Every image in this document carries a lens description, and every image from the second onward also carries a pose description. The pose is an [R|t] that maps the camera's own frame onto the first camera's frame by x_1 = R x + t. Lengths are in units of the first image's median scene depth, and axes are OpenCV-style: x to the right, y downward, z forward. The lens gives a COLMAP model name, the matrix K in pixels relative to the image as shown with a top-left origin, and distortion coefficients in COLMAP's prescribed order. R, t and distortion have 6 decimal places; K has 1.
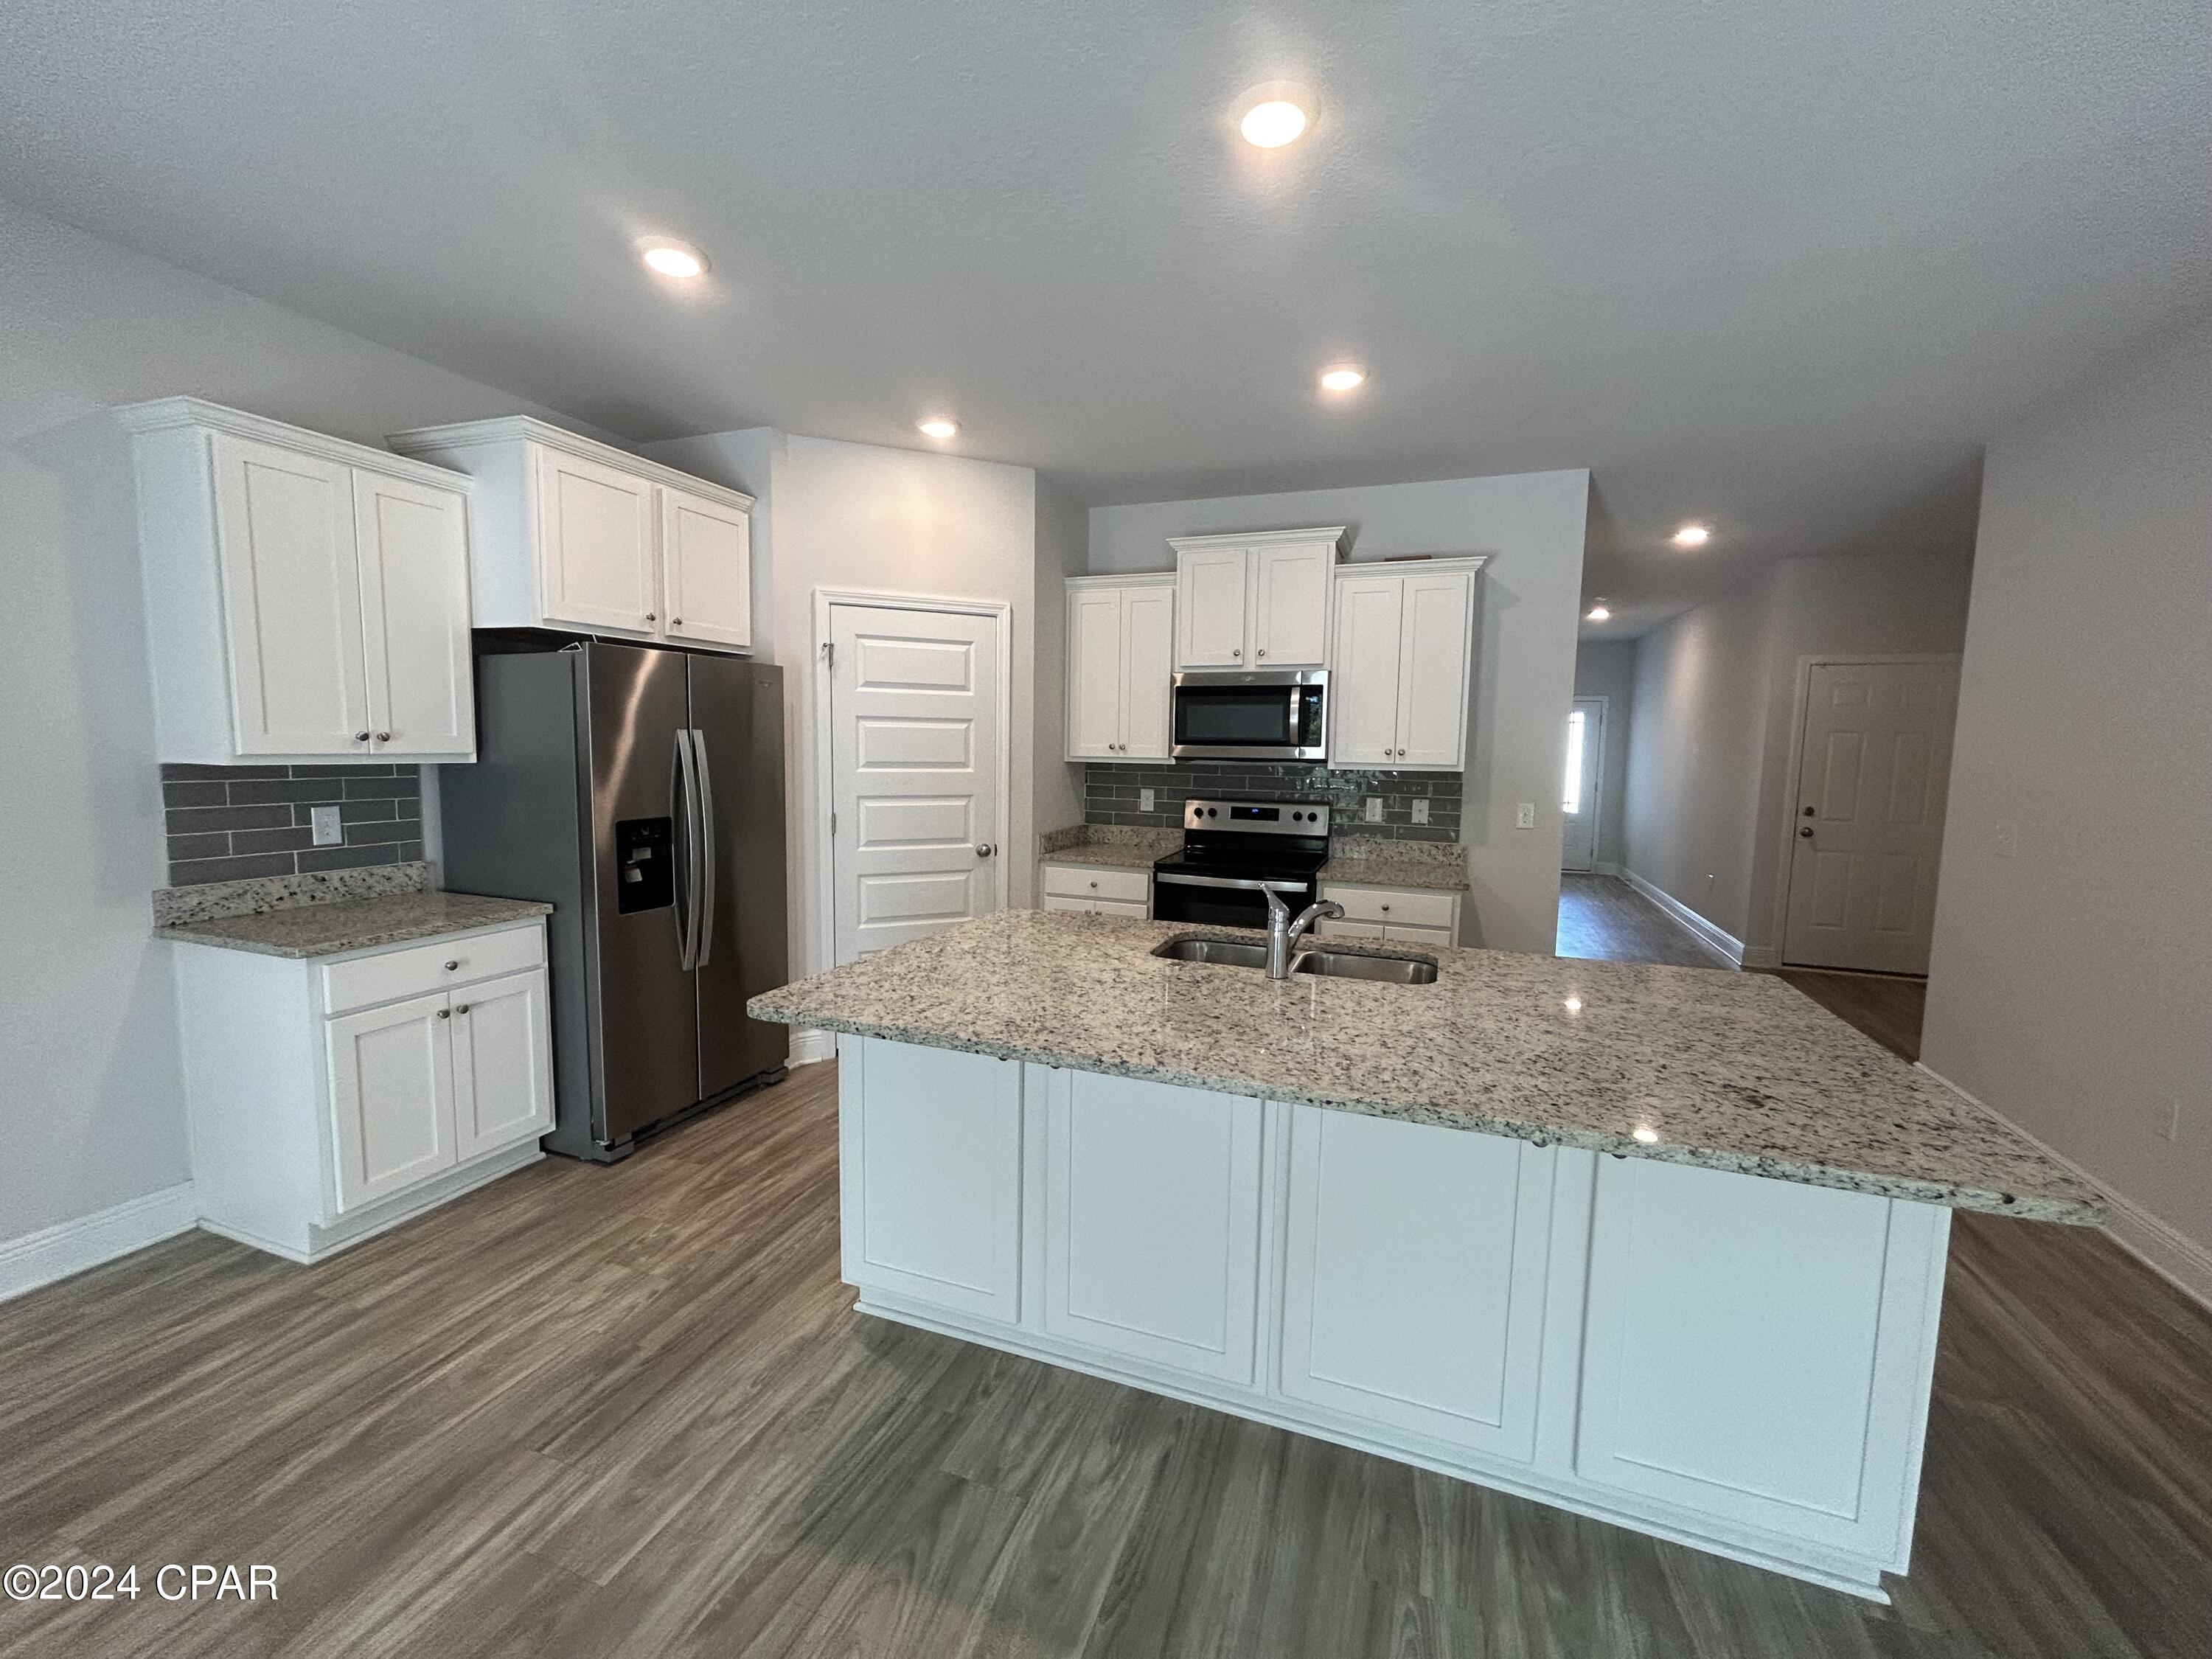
lens RADIAL K [[889.8, 0, 1101.7], [0, 889.8, 831.0], [0, 0, 1]] dist [0.000002, -0.000078]
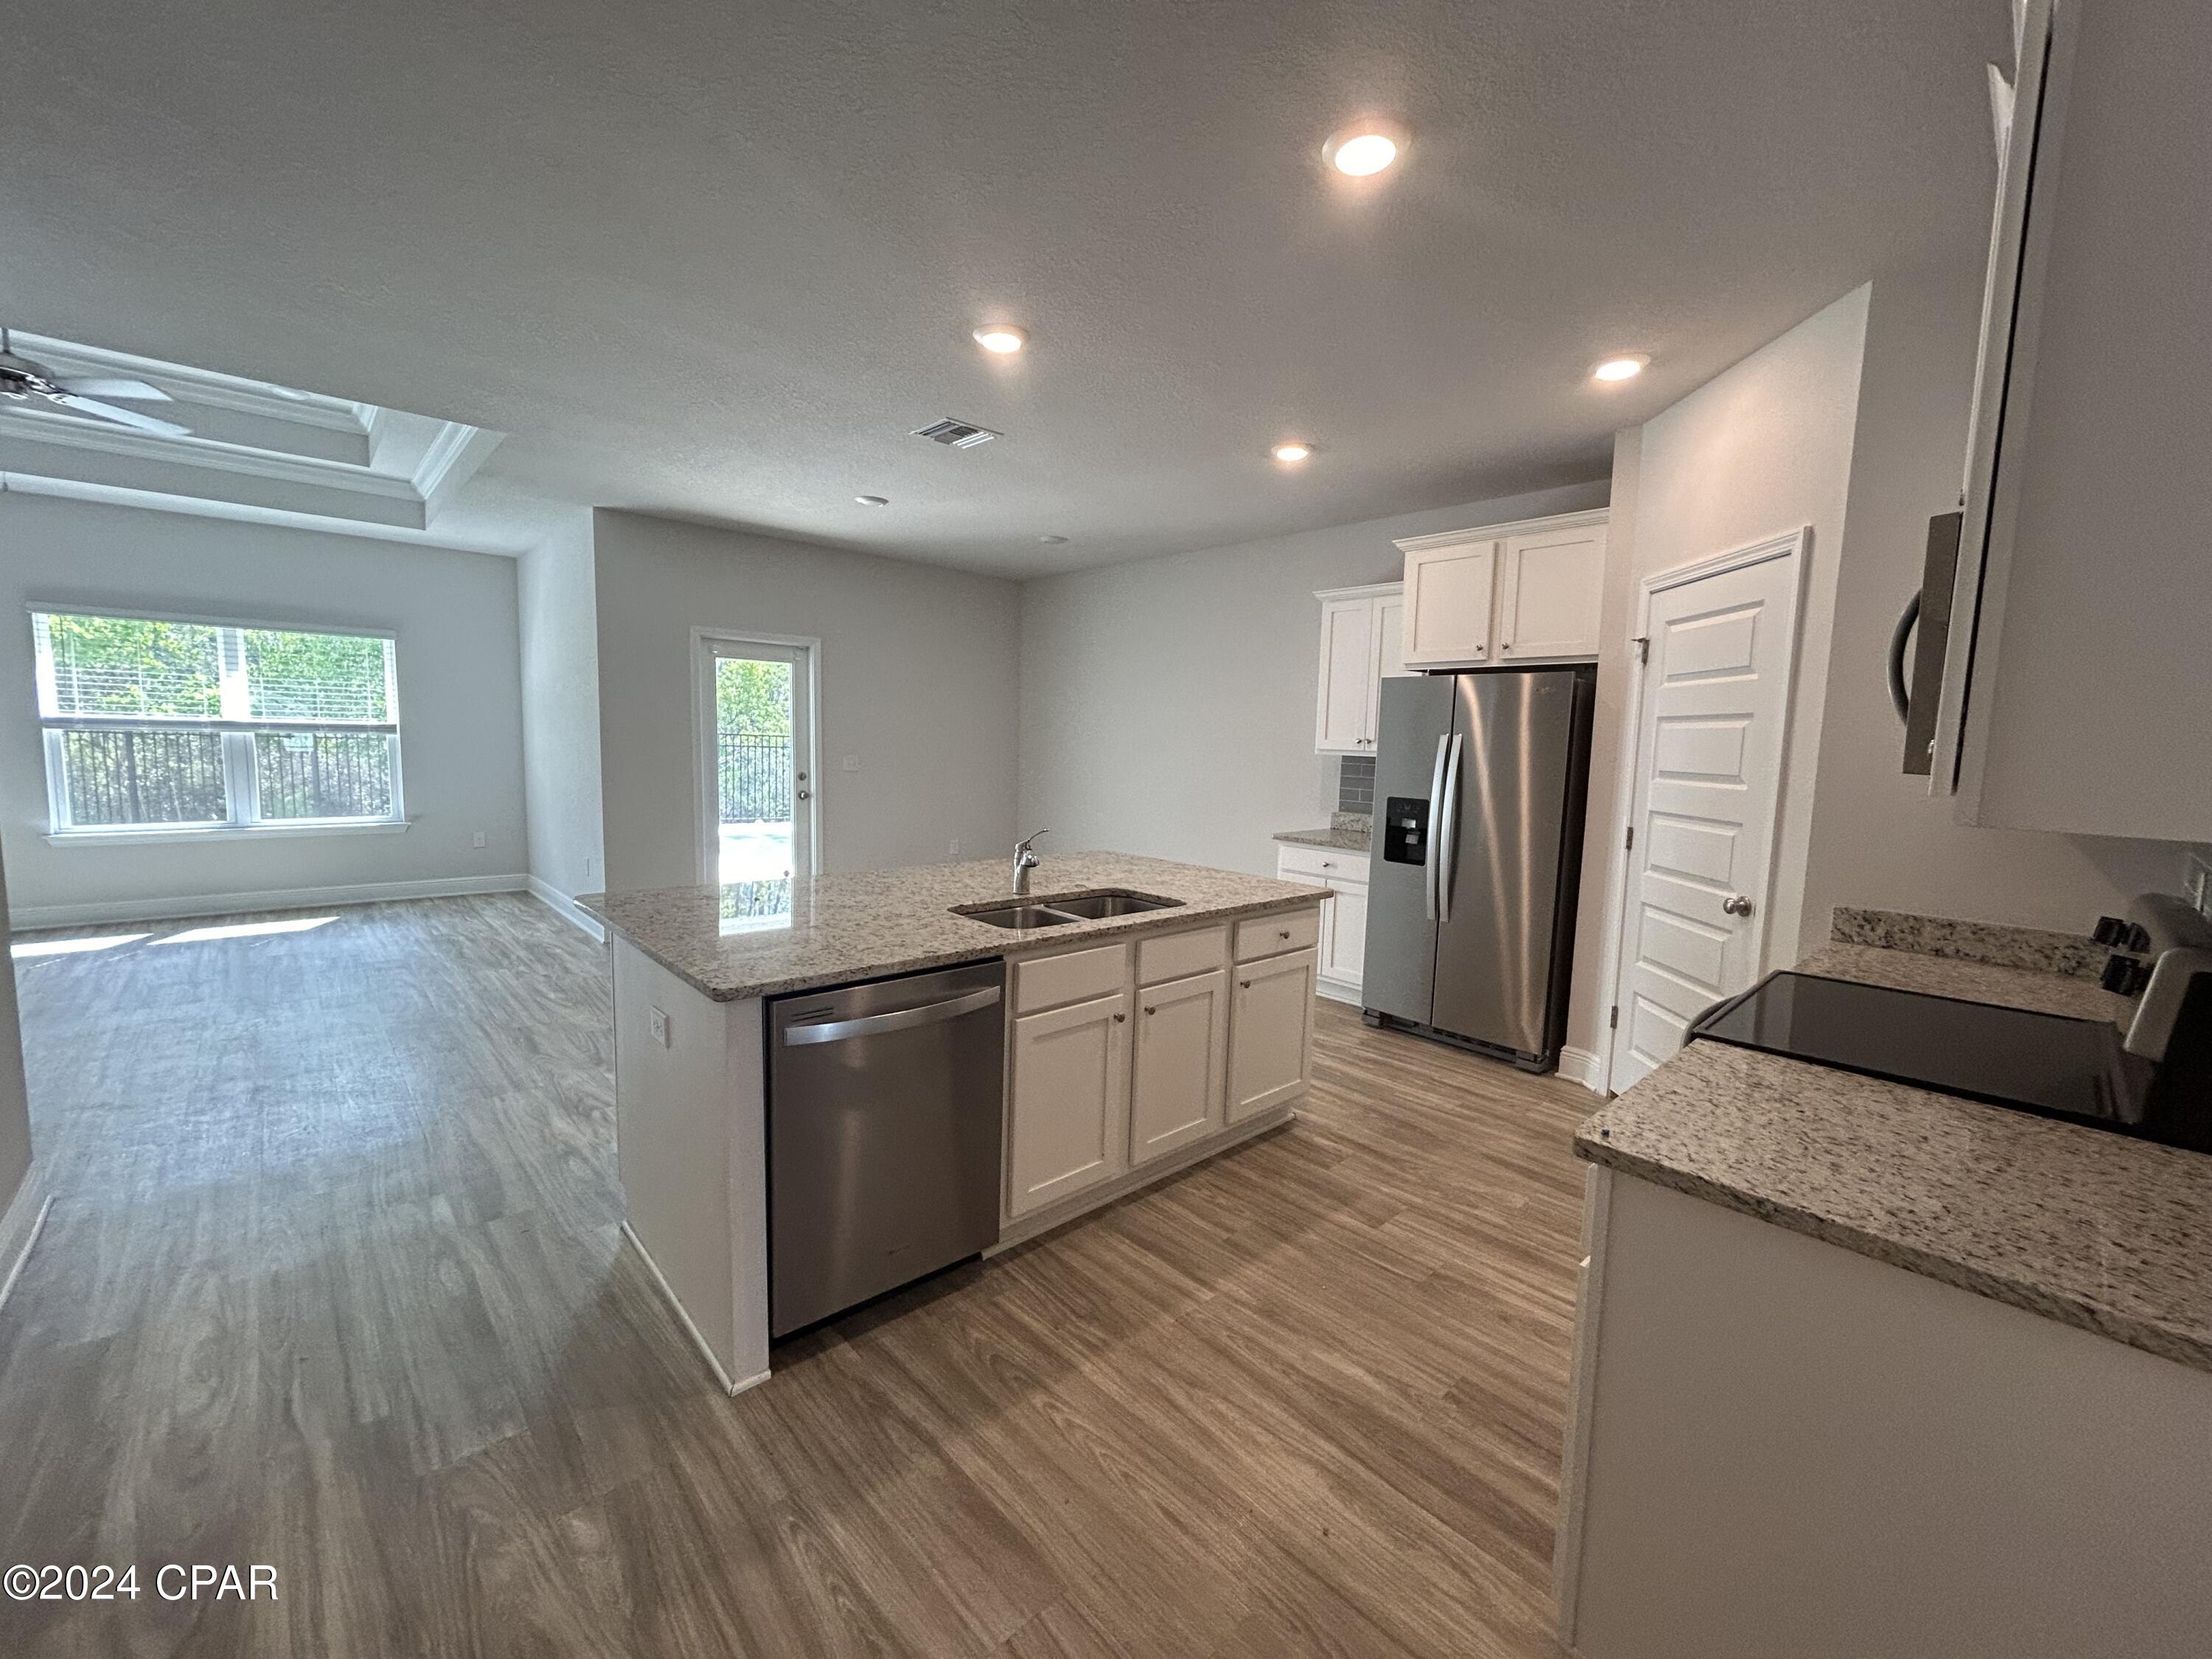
lens RADIAL K [[889.8, 0, 1101.7], [0, 889.8, 831.0], [0, 0, 1]] dist [0.000002, -0.000078]
pose [[-0.449904, 0.065442, -0.890676, 0.972364], [-0.123906, 0.983092, 0.134821, -0.093332], [0.884440, 0.171017, -0.434189, 1.212971]]
